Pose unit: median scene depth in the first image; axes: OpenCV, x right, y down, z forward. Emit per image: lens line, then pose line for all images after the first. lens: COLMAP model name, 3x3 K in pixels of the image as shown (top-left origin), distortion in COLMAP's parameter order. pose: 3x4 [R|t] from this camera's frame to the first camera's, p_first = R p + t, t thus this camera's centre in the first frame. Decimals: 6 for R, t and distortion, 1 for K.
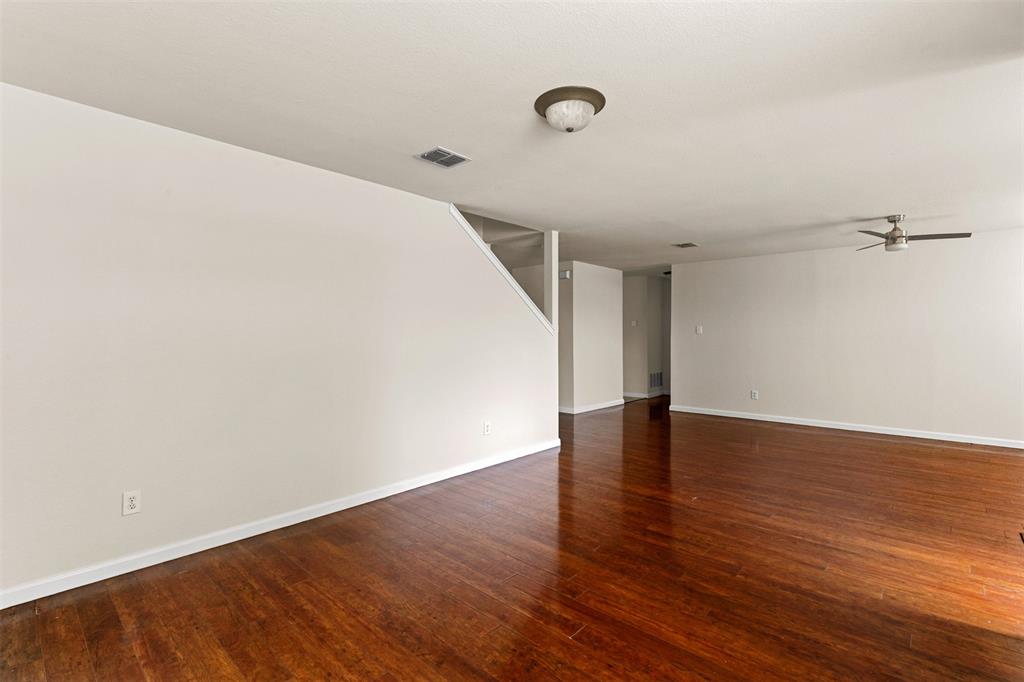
lens RADIAL K [[467.5, 0, 511.5], [0, 467.5, 338.0], [0, 0, 1]] dist [0.001656, -0.000473]
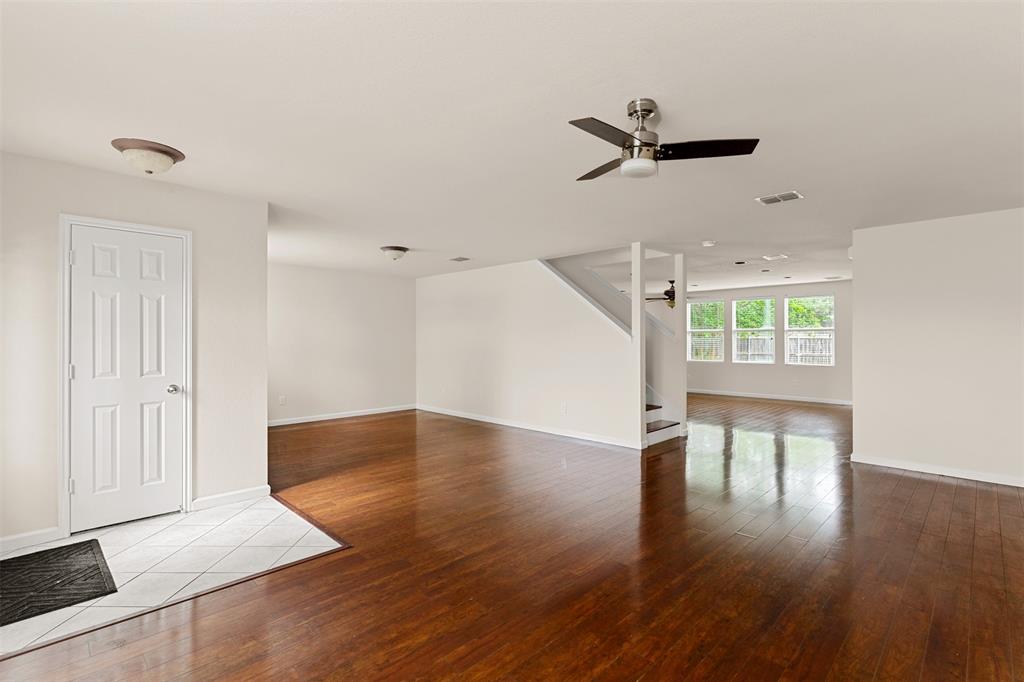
lens RADIAL K [[467.5, 0, 510.2], [0, 467.5, 343.4], [0, 0, 1]] dist [0.001656, -0.000473]
pose [[-0.063633, -0.001964, -0.997971, 2.064858], [0.009934, 0.999947, -0.002602, 0.004619], [0.997924, -0.010080, -0.063610, 1.414468]]
